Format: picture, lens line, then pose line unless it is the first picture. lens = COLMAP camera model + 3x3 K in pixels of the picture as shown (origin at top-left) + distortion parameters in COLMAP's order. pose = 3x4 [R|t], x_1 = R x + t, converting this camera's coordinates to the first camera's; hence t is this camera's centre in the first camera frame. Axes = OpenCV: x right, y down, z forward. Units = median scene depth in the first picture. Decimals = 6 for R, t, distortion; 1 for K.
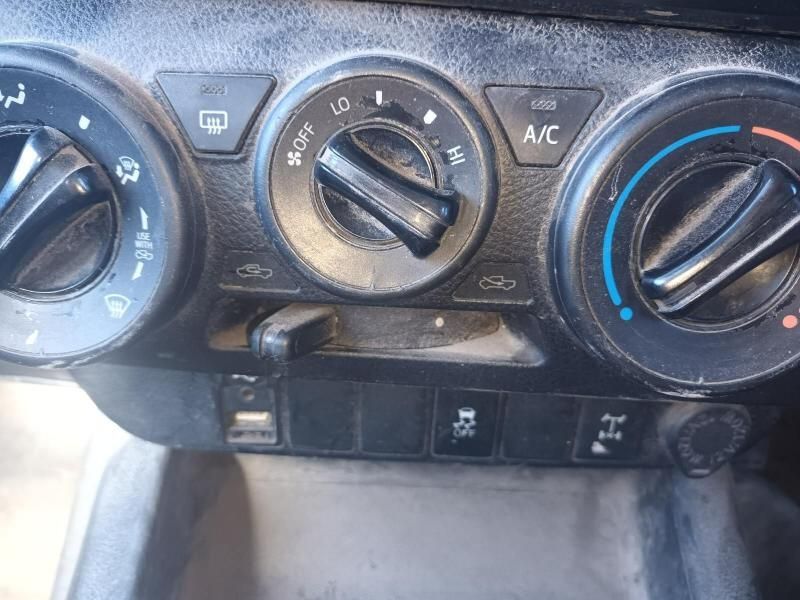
lens RADIAL K [[590.7, 0, 398.4], [0, 590.7, 303.6], [0, 0, 1]] dist [0.006795, -0.045730]
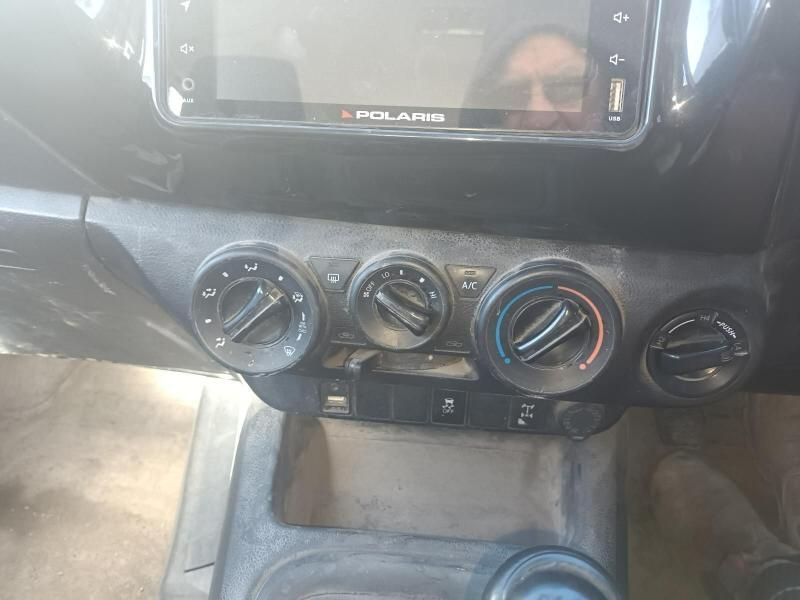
lens RADIAL K [[590.7, 0, 398.4], [0, 590.7, 303.6], [0, 0, 1]] dist [0.006795, -0.045730]
pose [[0.997078, 0.023276, -0.072758, 0.116122], [-0.021050, 0.999291, 0.031212, -0.250285], [0.073433, -0.029589, 0.996861, -1.227748]]
